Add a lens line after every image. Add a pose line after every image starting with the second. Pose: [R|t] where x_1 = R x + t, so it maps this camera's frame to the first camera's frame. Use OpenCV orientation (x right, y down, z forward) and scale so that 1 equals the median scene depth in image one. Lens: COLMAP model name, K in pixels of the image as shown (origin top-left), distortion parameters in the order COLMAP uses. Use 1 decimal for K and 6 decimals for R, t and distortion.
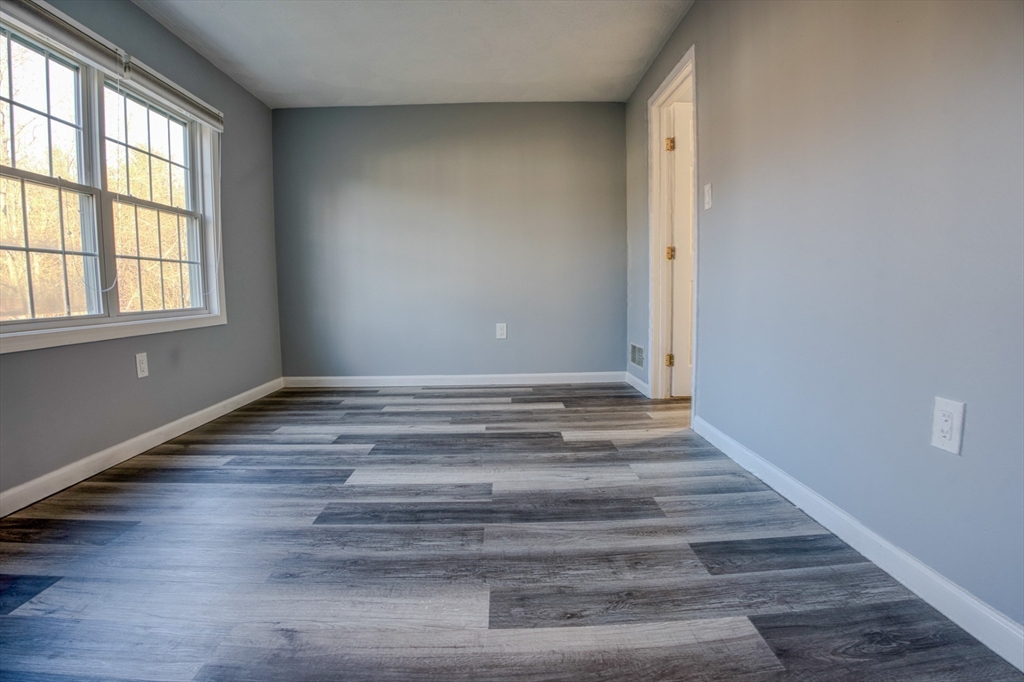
lens RADIAL K [[469.8, 0, 514.2], [0, 469.8, 342.5], [0, 0, 1]] dist [-0.112526, 0.021180]
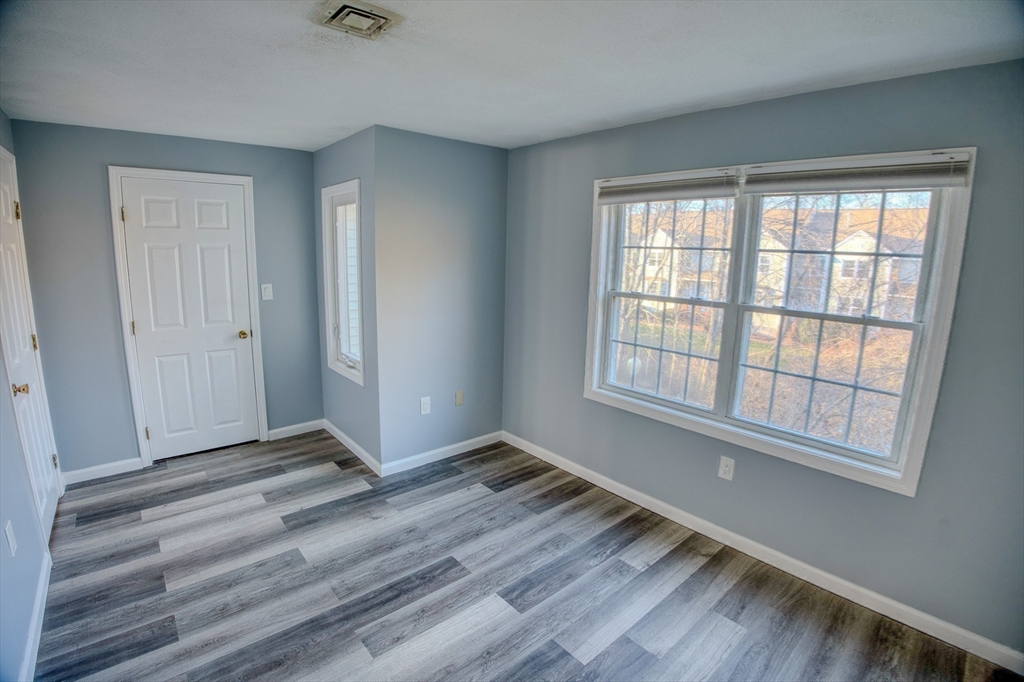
lens RADIAL K [[469.8, 0, 514.2], [0, 469.8, 342.5], [0, 0, 1]] dist [-0.112526, 0.021180]
pose [[-0.764291, 0.116524, -0.634257, 0.271648], [-0.090842, 0.954278, 0.284784, -0.705642], [0.638441, 0.275275, -0.718760, 1.945848]]
